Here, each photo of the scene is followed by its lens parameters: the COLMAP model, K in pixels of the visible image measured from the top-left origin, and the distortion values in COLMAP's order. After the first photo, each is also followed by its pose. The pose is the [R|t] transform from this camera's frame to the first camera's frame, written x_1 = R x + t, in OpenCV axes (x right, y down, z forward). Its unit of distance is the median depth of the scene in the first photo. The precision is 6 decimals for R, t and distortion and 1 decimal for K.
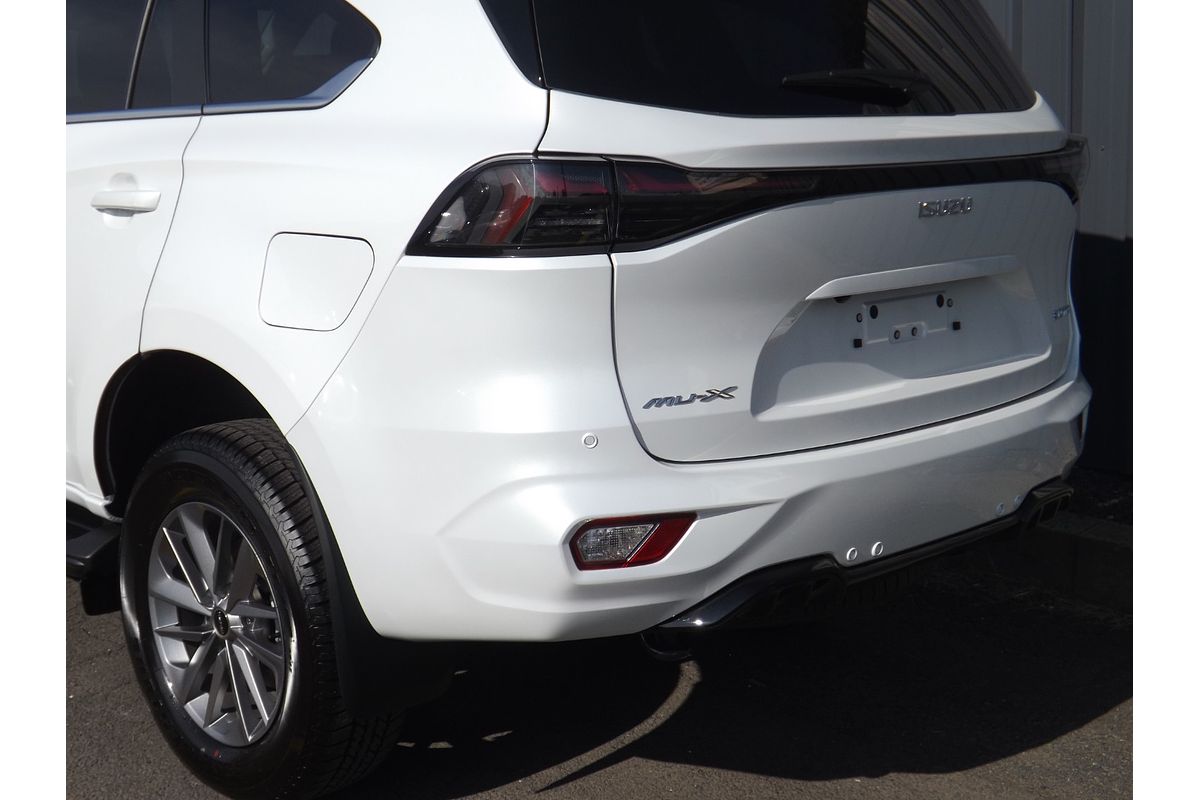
lens RADIAL K [[1766.8, 0, 592.5], [0, 1766.8, 407.7], [0, 0, 1]] dist [-0.080459, 0.000000]
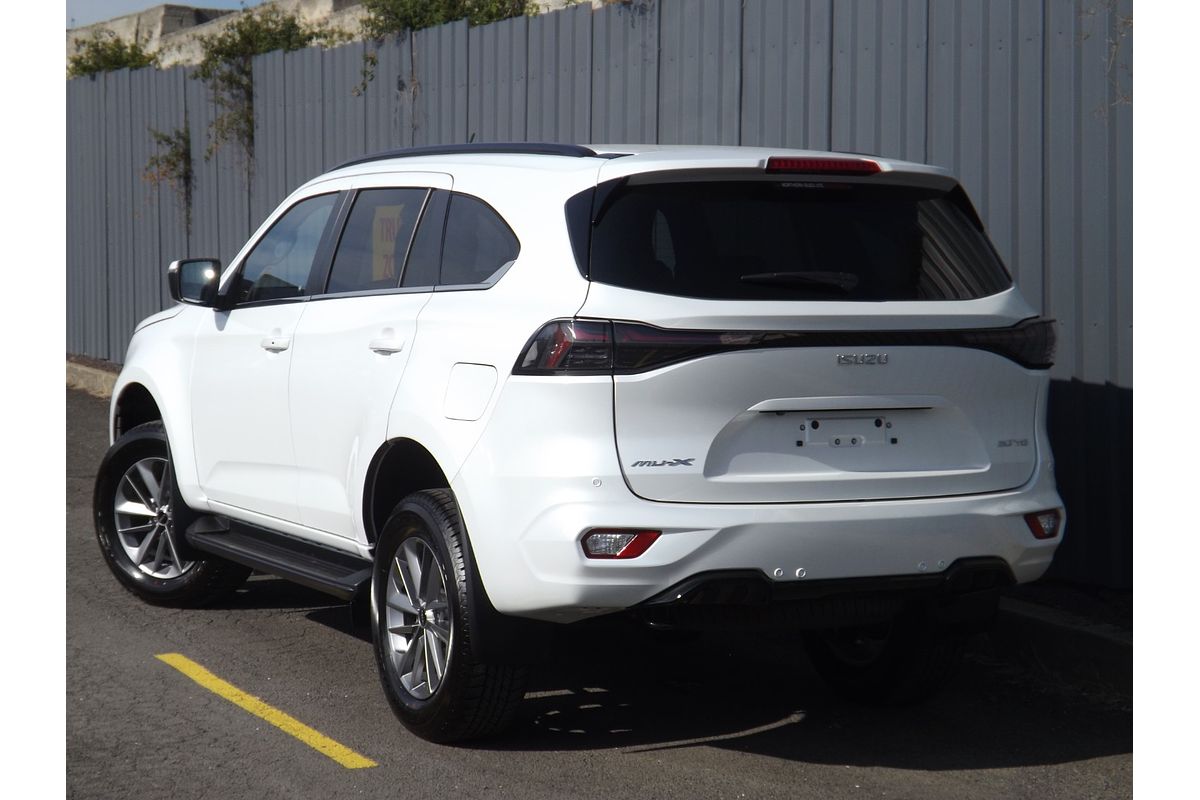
lens RADIAL K [[2612.0, 0, 599.2], [0, 2612.0, 395.8], [0, 0, 1]] dist [0.323677, 0.000000]
pose [[0.955769, 0.031133, -0.292466, 0.678821], [-0.068467, 0.990615, -0.118296, 0.215649], [0.286038, 0.133088, 0.948931, -1.307912]]
